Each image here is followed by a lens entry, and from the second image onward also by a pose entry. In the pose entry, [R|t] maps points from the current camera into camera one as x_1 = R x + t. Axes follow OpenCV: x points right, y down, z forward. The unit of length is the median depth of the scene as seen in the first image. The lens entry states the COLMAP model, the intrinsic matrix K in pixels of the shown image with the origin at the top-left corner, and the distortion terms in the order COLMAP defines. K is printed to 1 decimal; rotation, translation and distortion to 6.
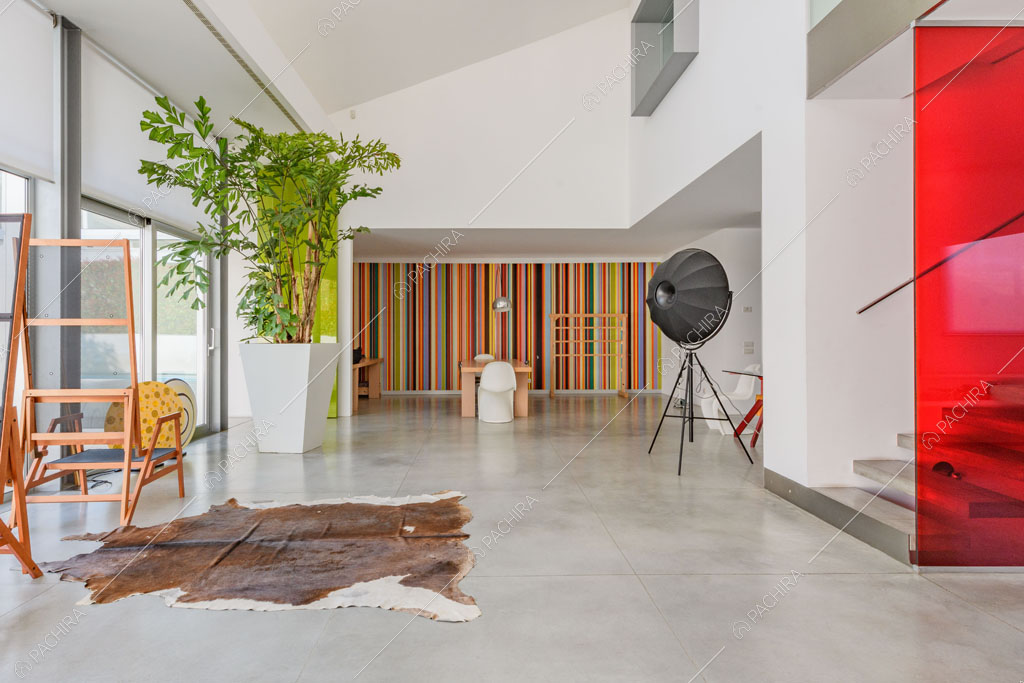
lens RADIAL K [[616.7, 0, 504.0], [0, 616.7, 338.8], [0, 0, 1]] dist [-0.001168, -0.001297]
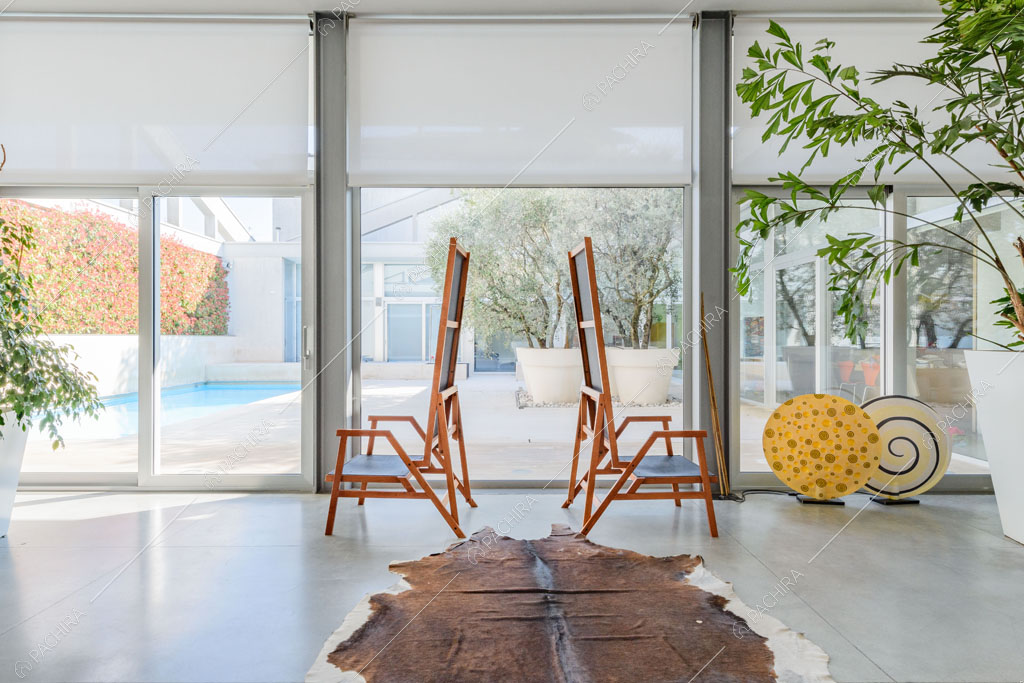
lens RADIAL K [[616.7, 0, 506.4], [0, 616.7, 340.0], [0, 0, 1]] dist [-0.001168, -0.001297]
pose [[-0.042351, 0.001270, -0.999102, 0.402496], [-0.005337, 0.999985, 0.001497, -0.000793], [0.999089, 0.005395, -0.042344, 1.036786]]
